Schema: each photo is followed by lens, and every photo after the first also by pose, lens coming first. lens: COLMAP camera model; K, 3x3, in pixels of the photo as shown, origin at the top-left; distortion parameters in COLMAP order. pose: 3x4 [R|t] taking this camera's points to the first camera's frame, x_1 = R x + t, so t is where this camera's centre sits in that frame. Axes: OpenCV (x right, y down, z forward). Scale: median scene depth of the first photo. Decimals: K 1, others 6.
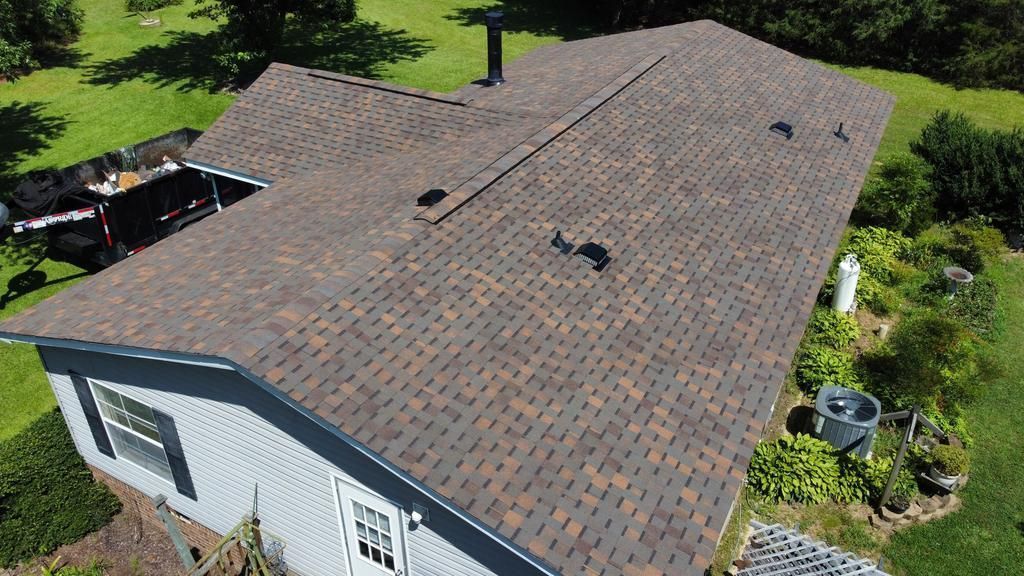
lens RADIAL K [[784.6, 0, 512.0], [0, 784.6, 288.0], [0, 0, 1]] dist [-0.044474, 0.046639]
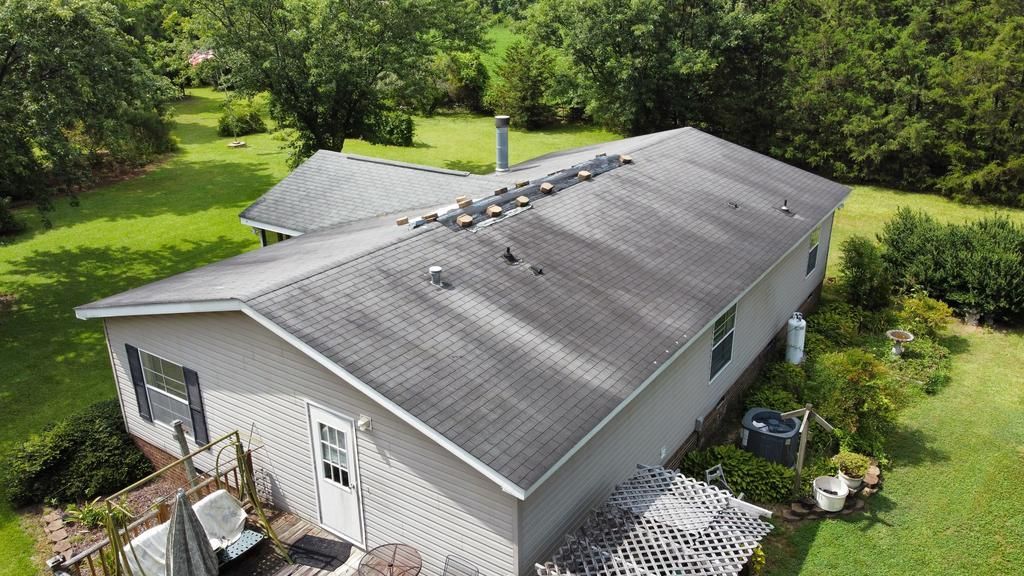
lens RADIAL K [[784.6, 0, 512.0], [0, 784.6, 288.0], [0, 0, 1]] dist [-0.044474, 0.046639]
pose [[0.995532, 0.026490, -0.090636, 0.176168], [-0.043109, 0.981481, -0.186648, 0.219013], [0.084014, 0.189721, 0.978237, -0.221977]]
